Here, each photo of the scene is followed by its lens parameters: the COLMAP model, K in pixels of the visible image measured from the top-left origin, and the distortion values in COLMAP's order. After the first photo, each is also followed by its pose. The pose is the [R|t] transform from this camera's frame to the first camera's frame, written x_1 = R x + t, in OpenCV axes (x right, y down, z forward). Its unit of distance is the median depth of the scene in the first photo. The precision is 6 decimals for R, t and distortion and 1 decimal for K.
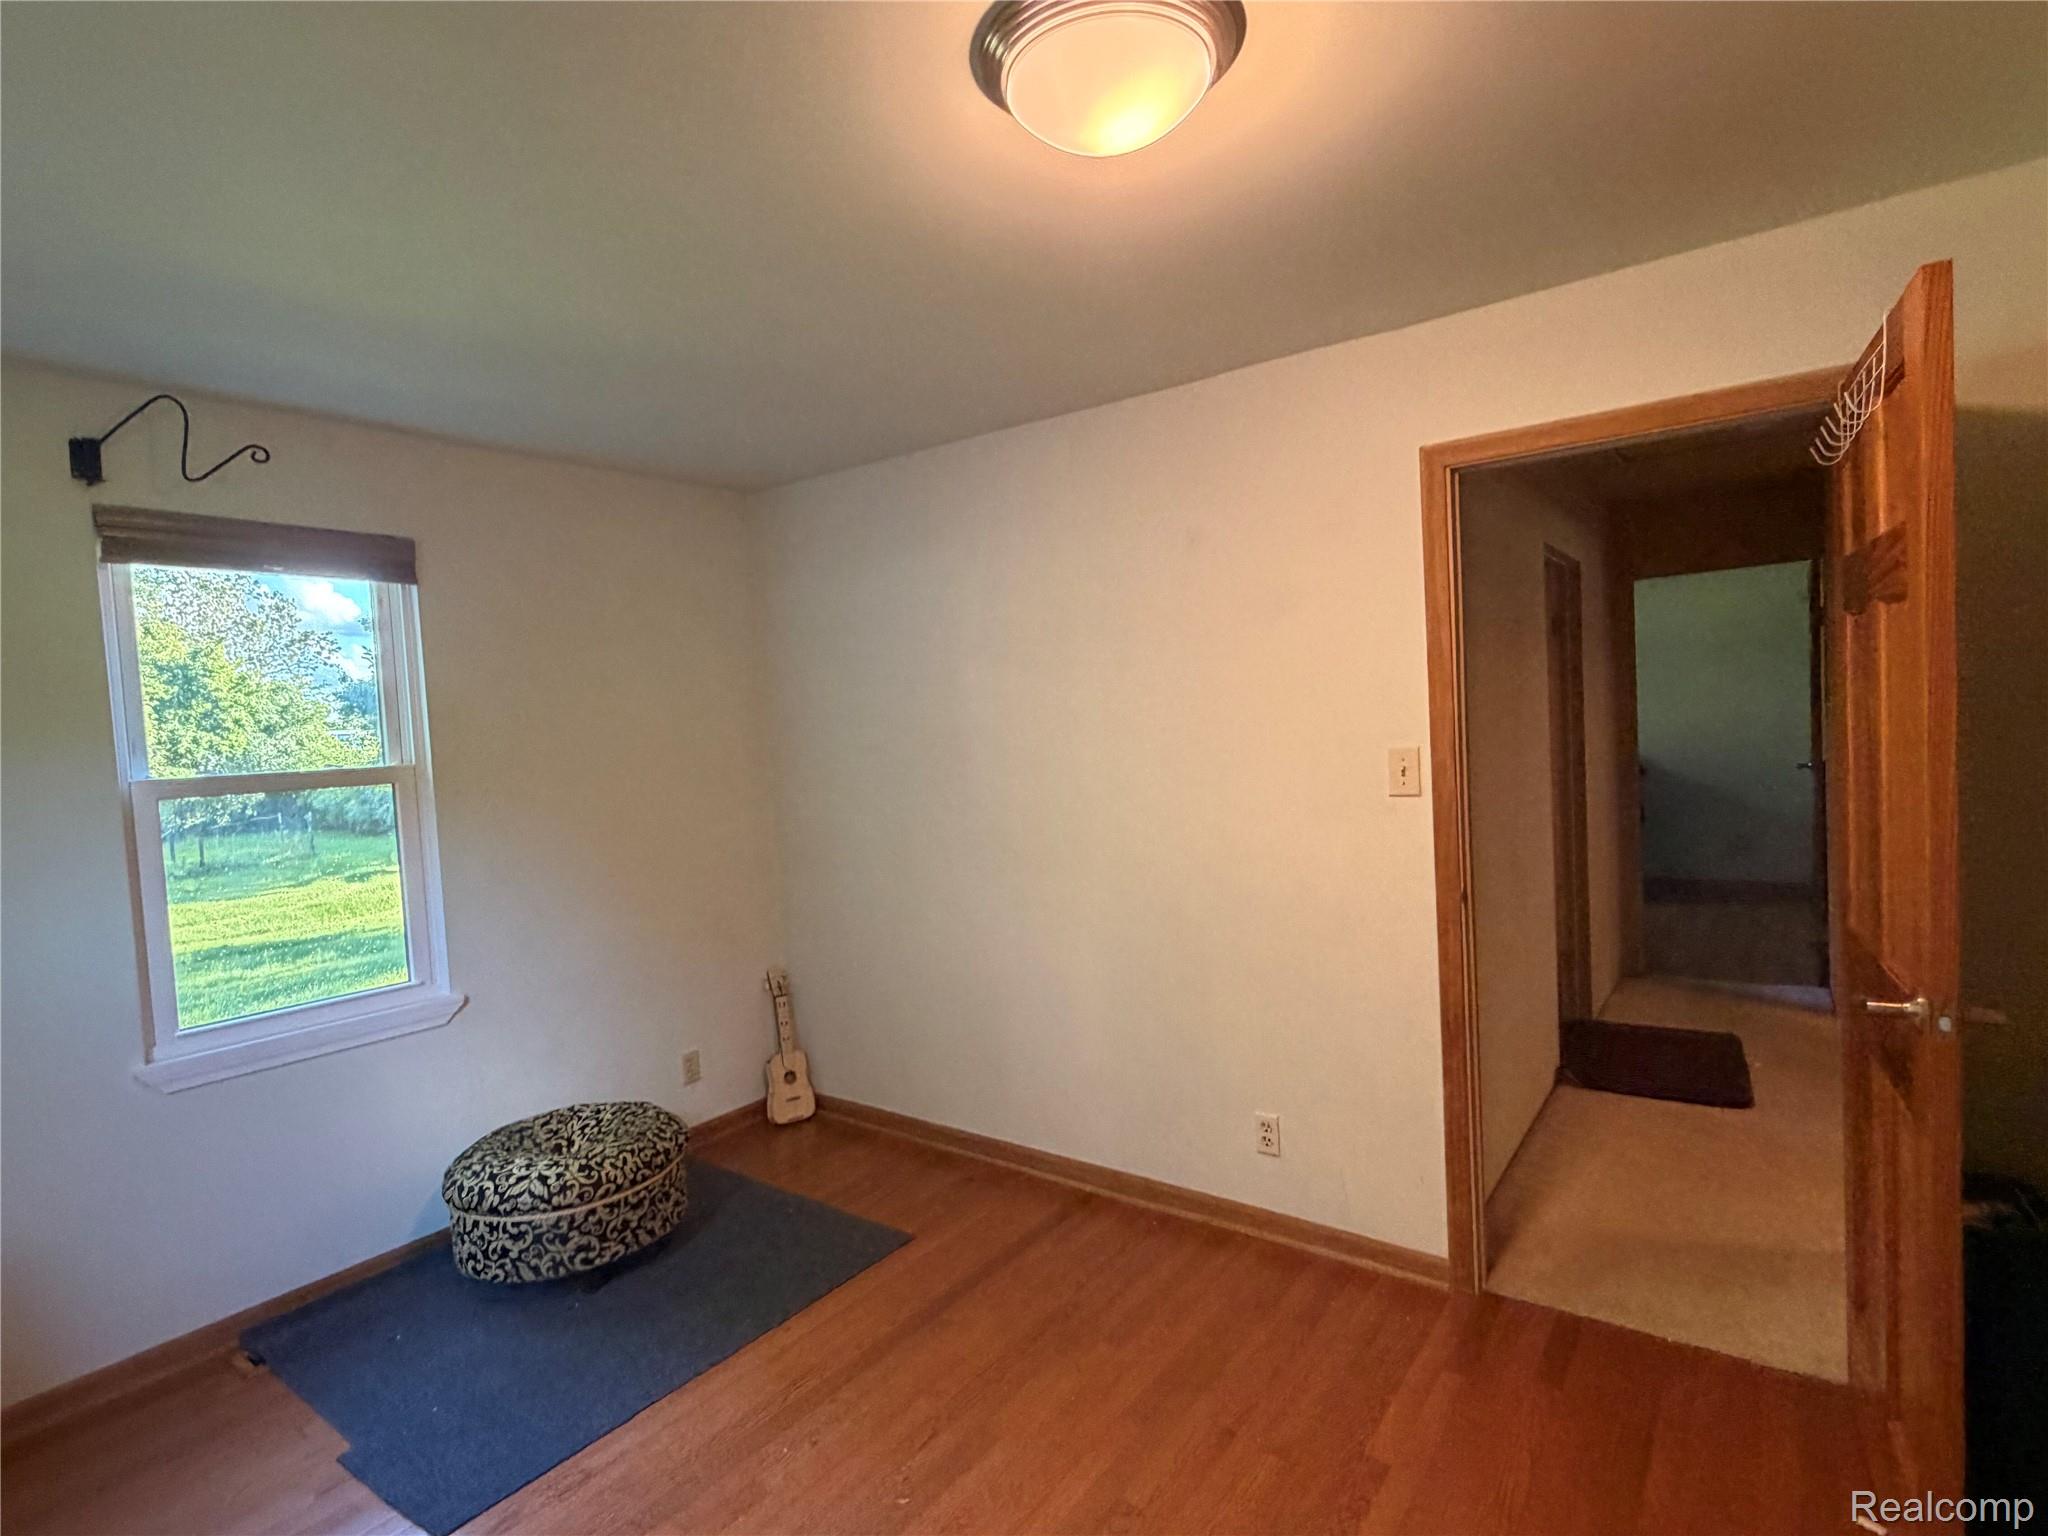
lens RADIAL K [[1026.3, 0, 1015.3], [0, 1026.3, 770.6], [0, 0, 1]] dist [0.000086, 0.000164]
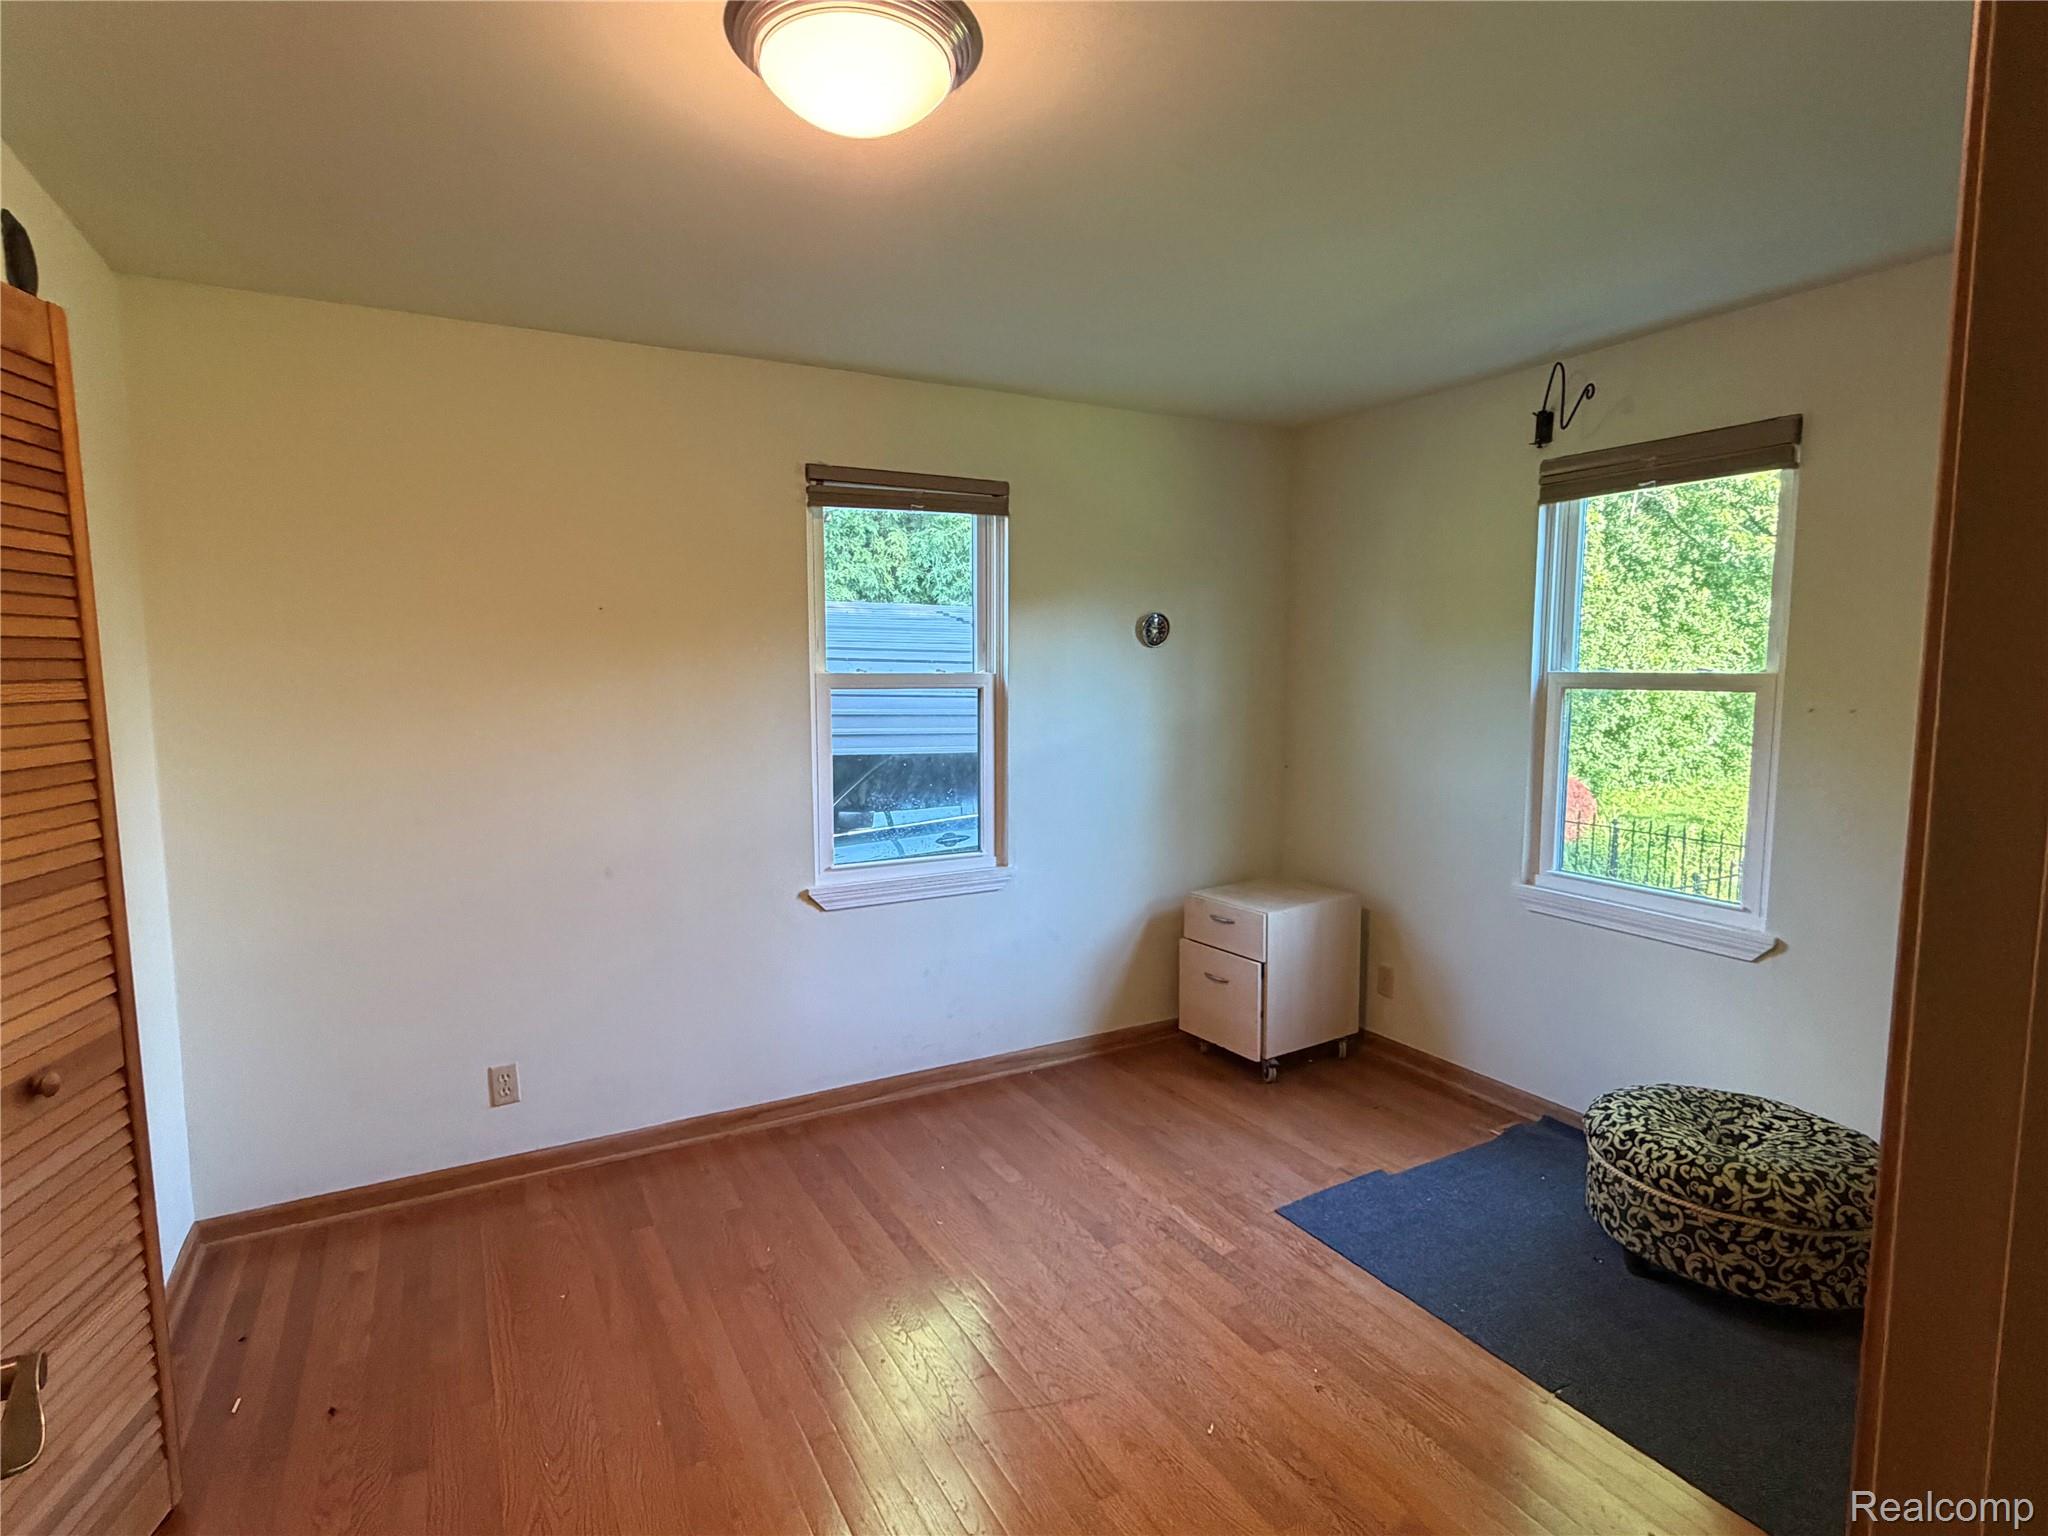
lens RADIAL K [[1026.3, 0, 1015.3], [0, 1026.3, 770.6], [0, 0, 1]] dist [0.000086, 0.000164]
pose [[-0.412698, 0.137985, -0.900356, 0.553790], [-0.021665, 0.986693, 0.161147, -0.056153], [0.910610, 0.086011, -0.404216, 0.833546]]
